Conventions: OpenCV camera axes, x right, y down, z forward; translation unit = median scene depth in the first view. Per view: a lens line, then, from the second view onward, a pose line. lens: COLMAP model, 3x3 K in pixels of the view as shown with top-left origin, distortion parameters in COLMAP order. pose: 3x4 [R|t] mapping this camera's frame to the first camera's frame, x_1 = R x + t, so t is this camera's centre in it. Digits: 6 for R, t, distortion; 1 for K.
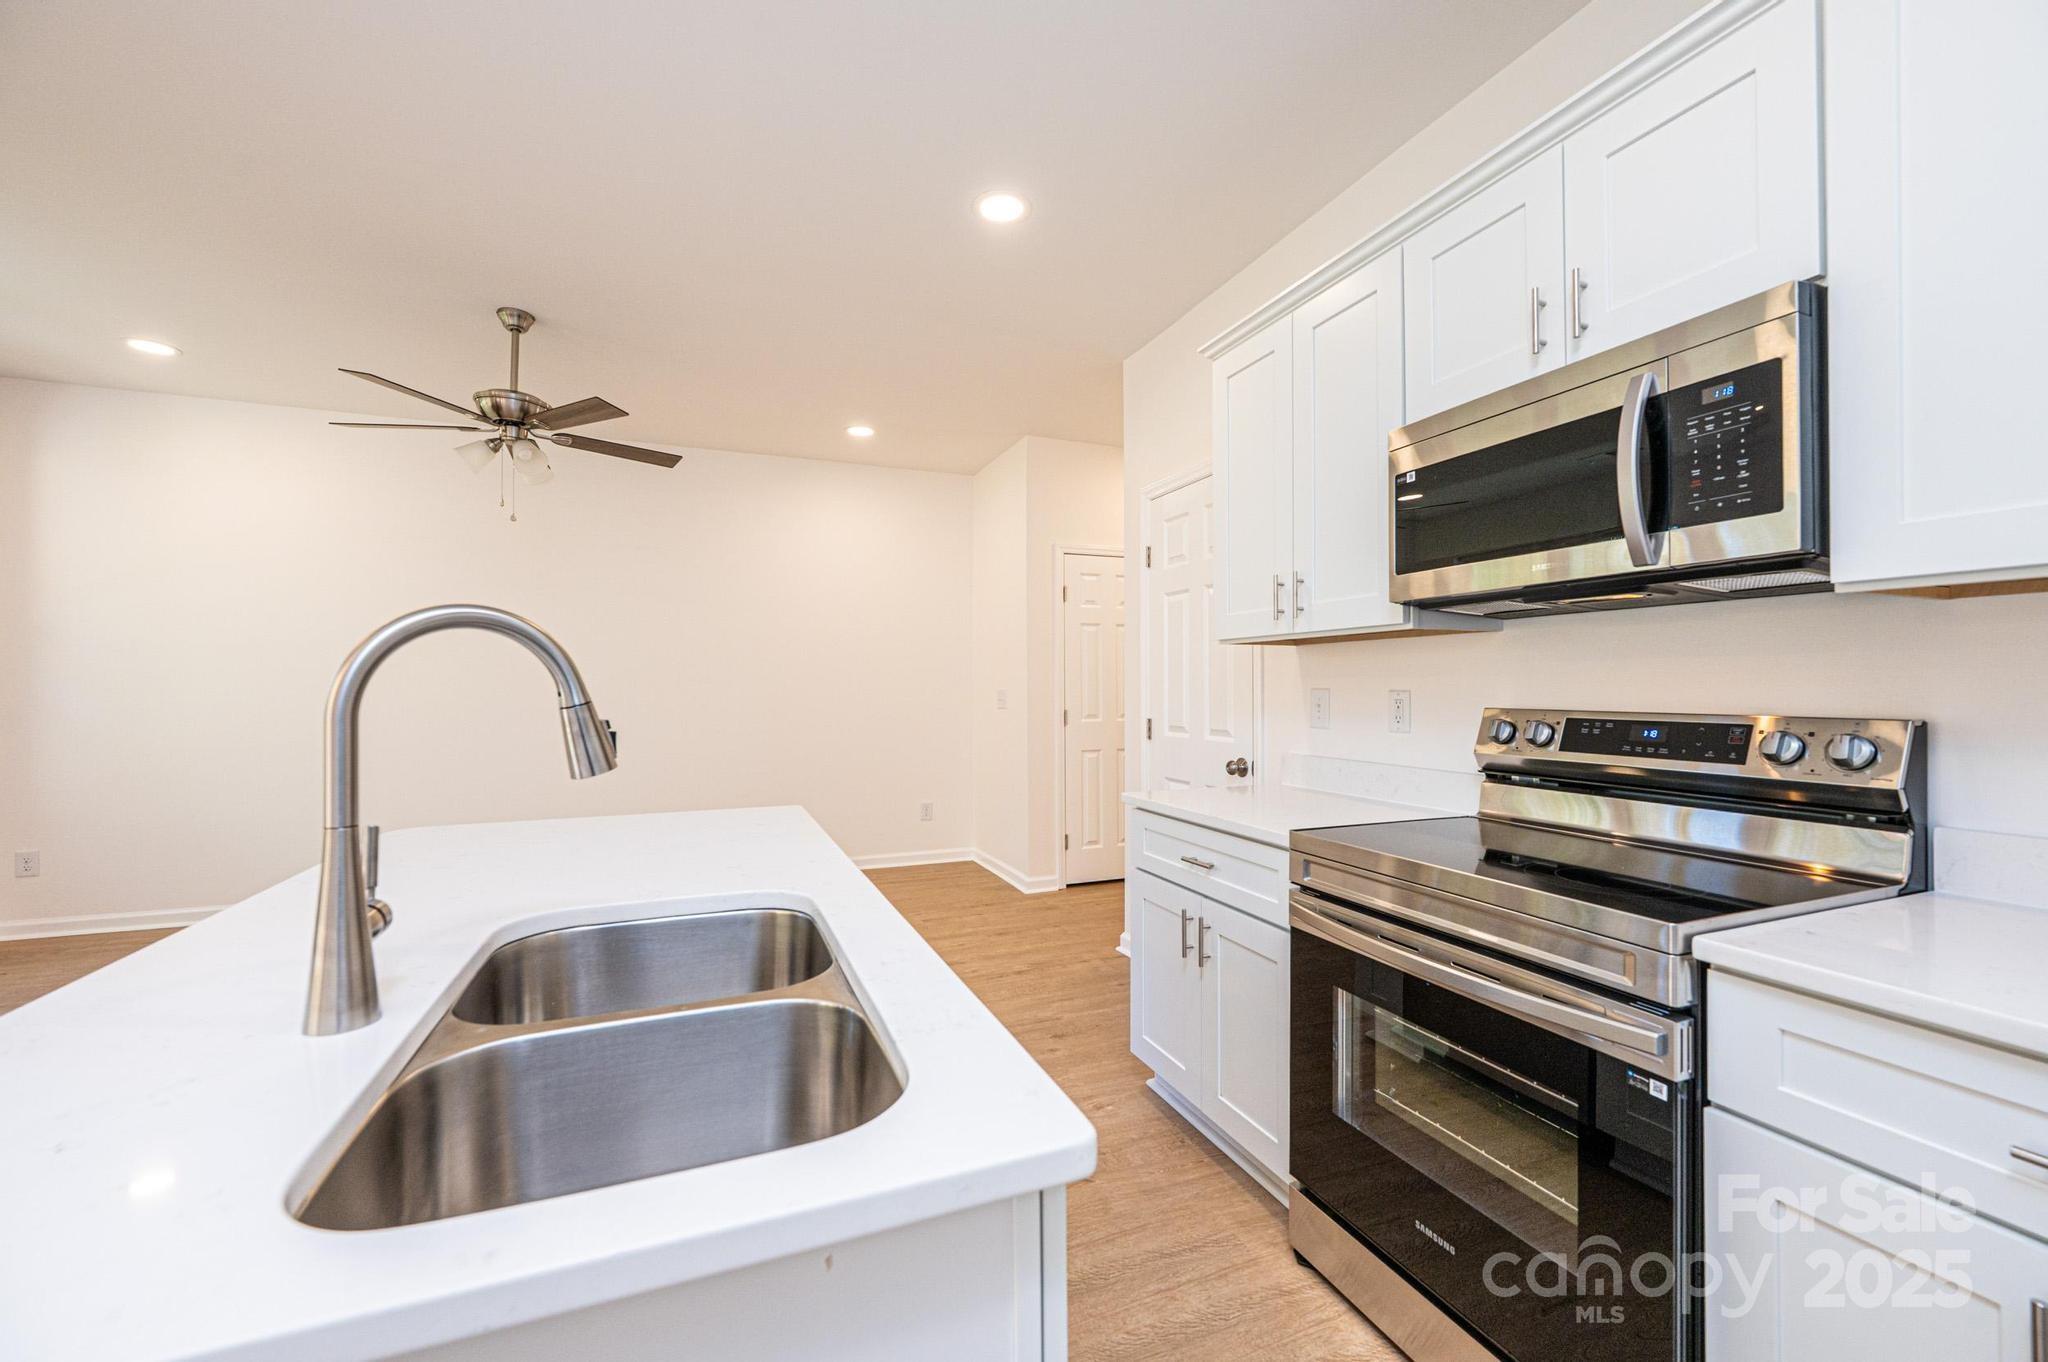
lens RADIAL K [[835.4, 0, 1024.3], [0, 835.4, 683.9], [0, 0, 1]] dist [0.003809, 0.000243]
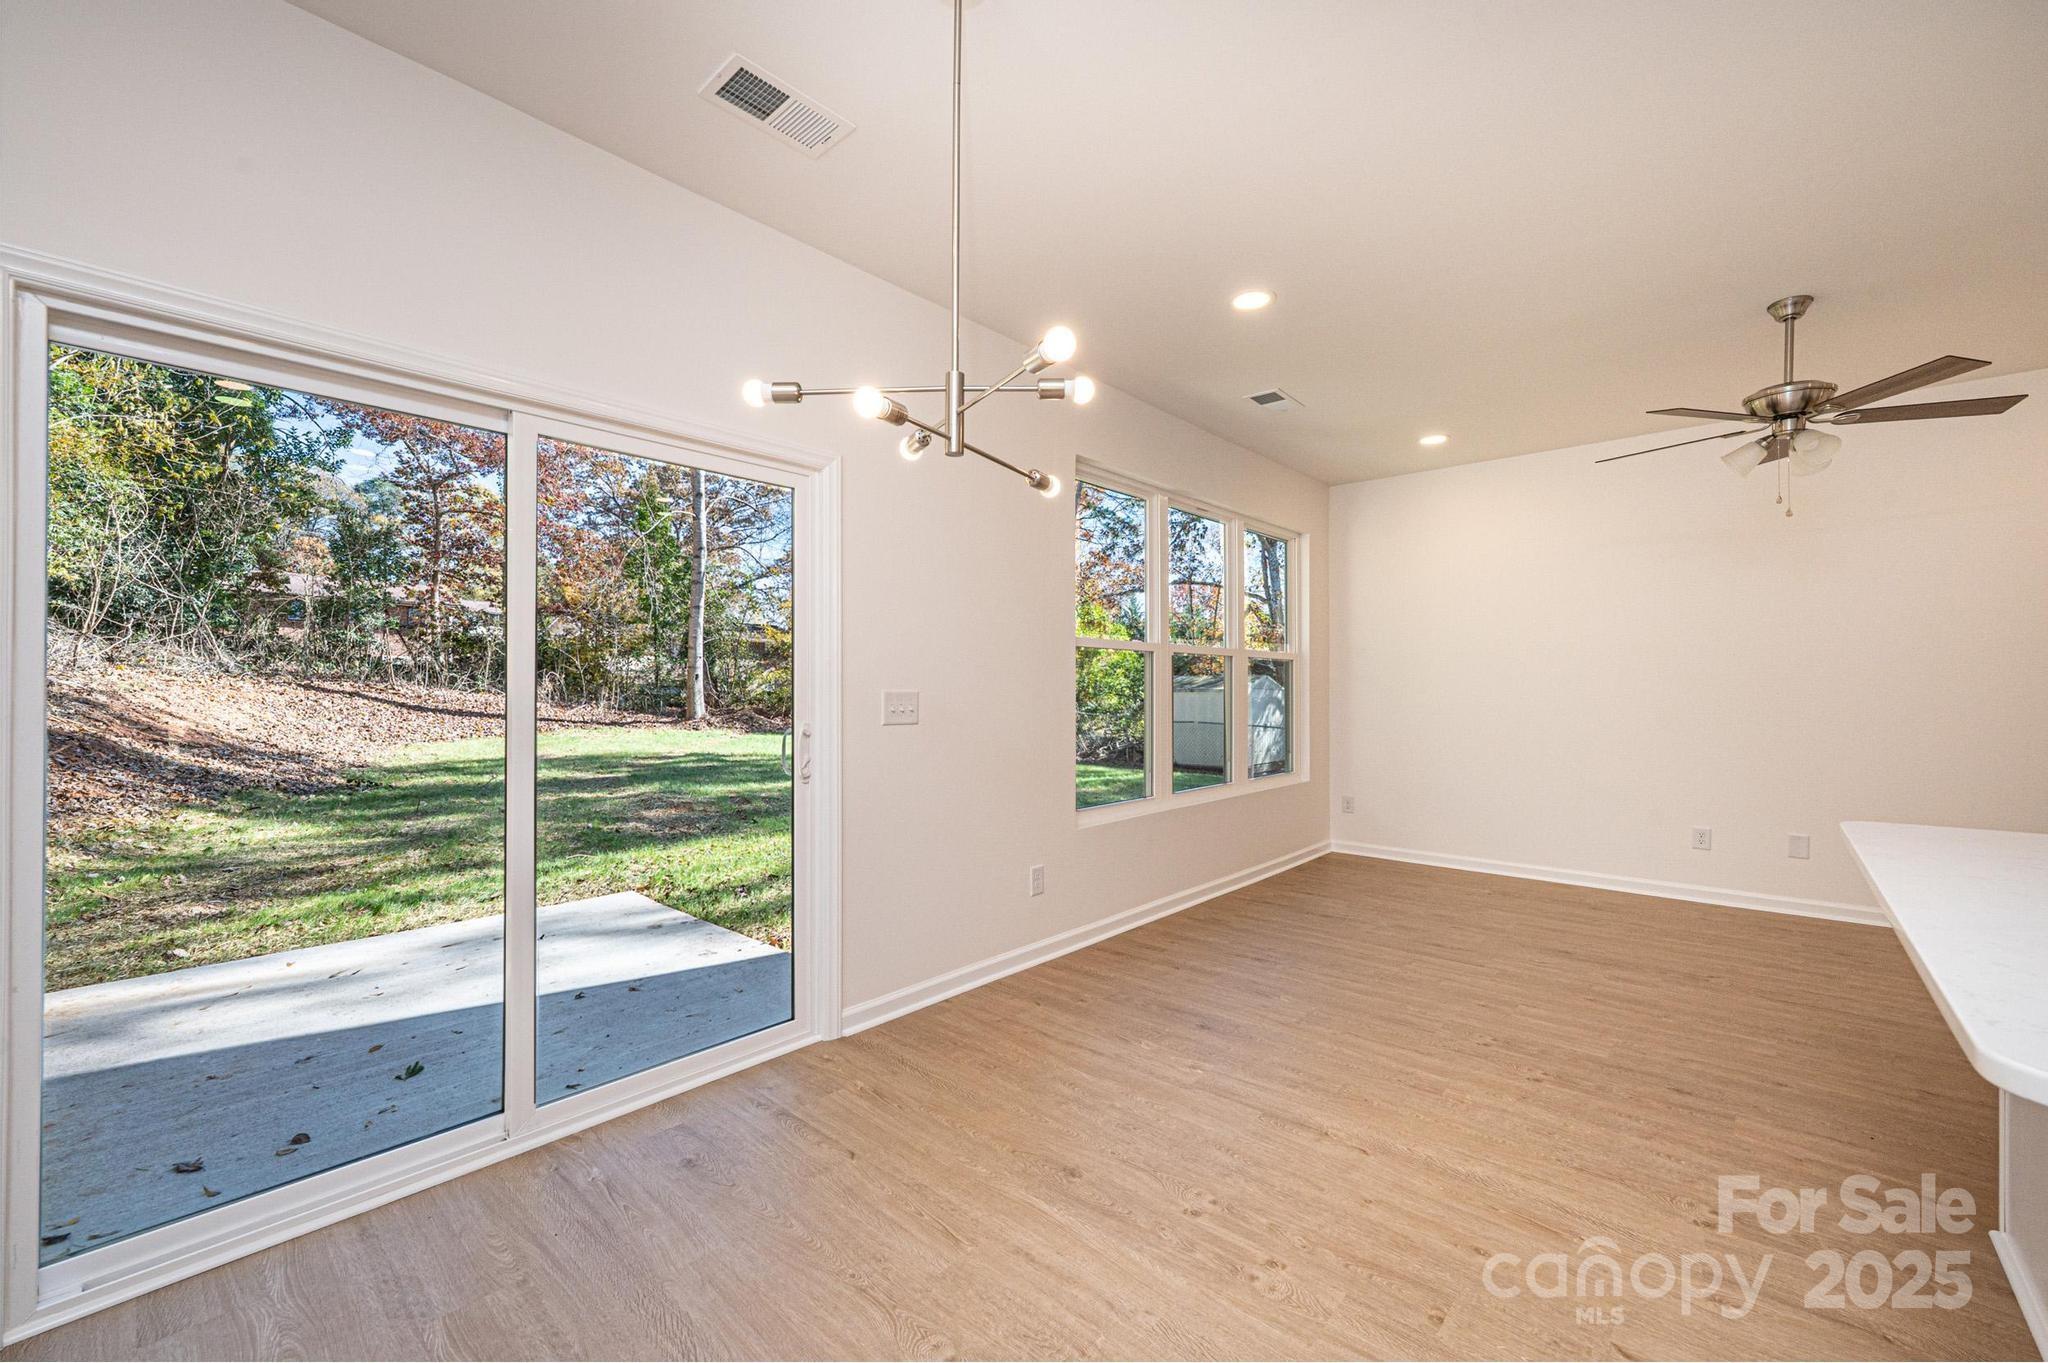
lens RADIAL K [[816.0, 0, 1029.3], [0, 816.0, 681.4], [0, 0, 1]] dist [0.002714, 0.000391]
pose [[0.450628, -0.004523, -0.892700, -0.162861], [0.002940, 0.999989, -0.003582, -0.002544], [0.892707, -0.001011, 0.450636, -0.215655]]
